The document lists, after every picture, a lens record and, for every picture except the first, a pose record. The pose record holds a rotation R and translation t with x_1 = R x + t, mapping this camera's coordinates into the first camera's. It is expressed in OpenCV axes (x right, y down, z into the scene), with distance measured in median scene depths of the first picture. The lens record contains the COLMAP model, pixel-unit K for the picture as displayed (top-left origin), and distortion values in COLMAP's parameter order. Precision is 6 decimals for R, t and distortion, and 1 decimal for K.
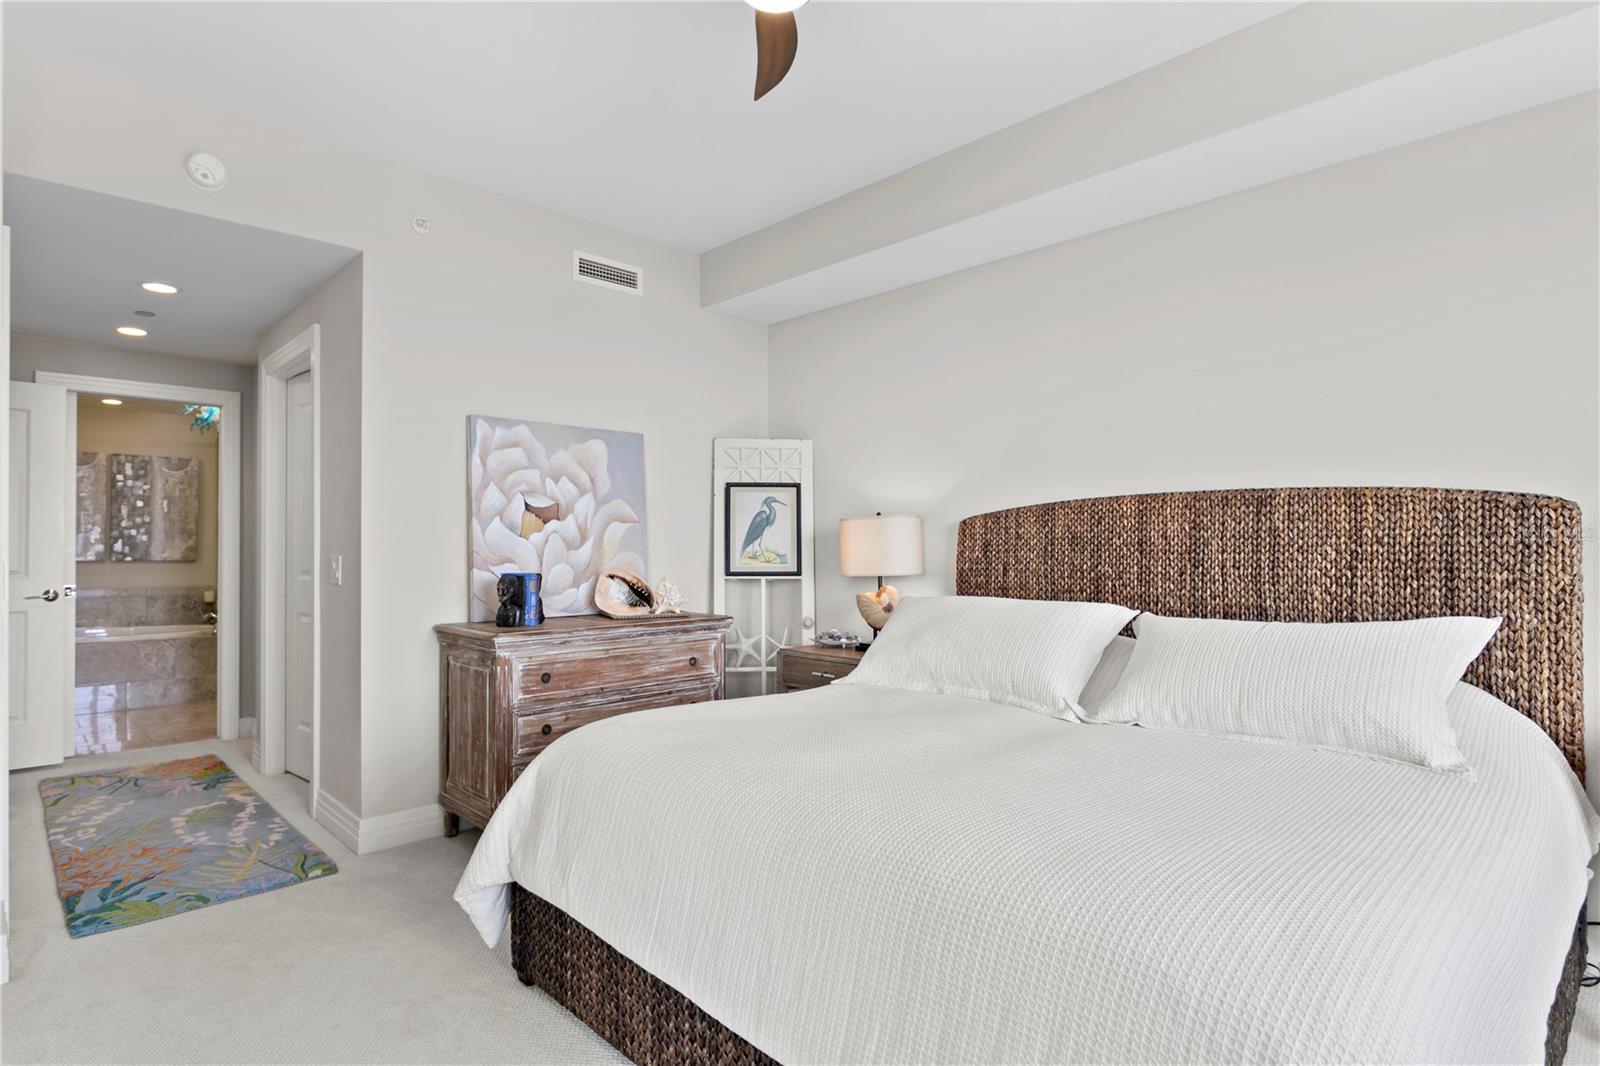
lens RADIAL K [[859.3, 0, 798.8], [0, 859.3, 538.8], [0, 0, 1]] dist [-0.008809, 0.006775]
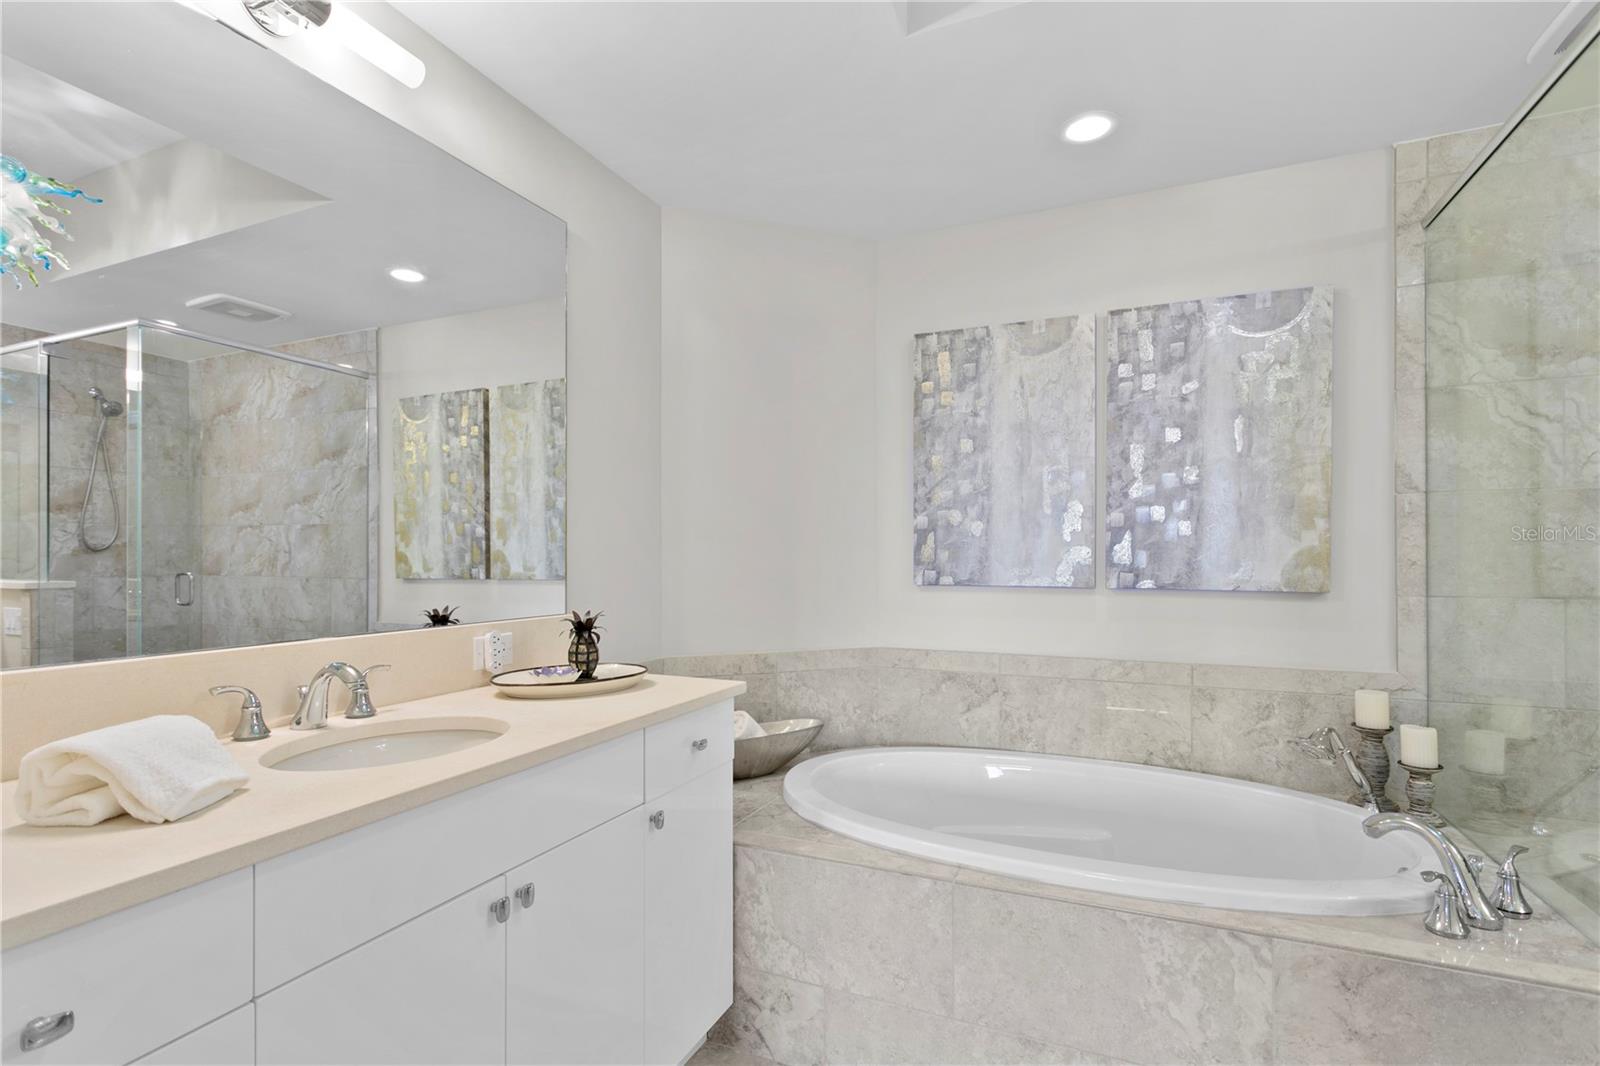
lens RADIAL K [[767.5, 0, 777.0], [0, 767.5, 556.2], [0, 0, 1]] dist [0.002405, 0.002312]
pose [[0.371165, -0.001160, -0.928566, -0.527787], [0.007480, 0.999971, 0.001740, 0.009508], [0.928537, -0.007591, 0.371162, 0.721924]]
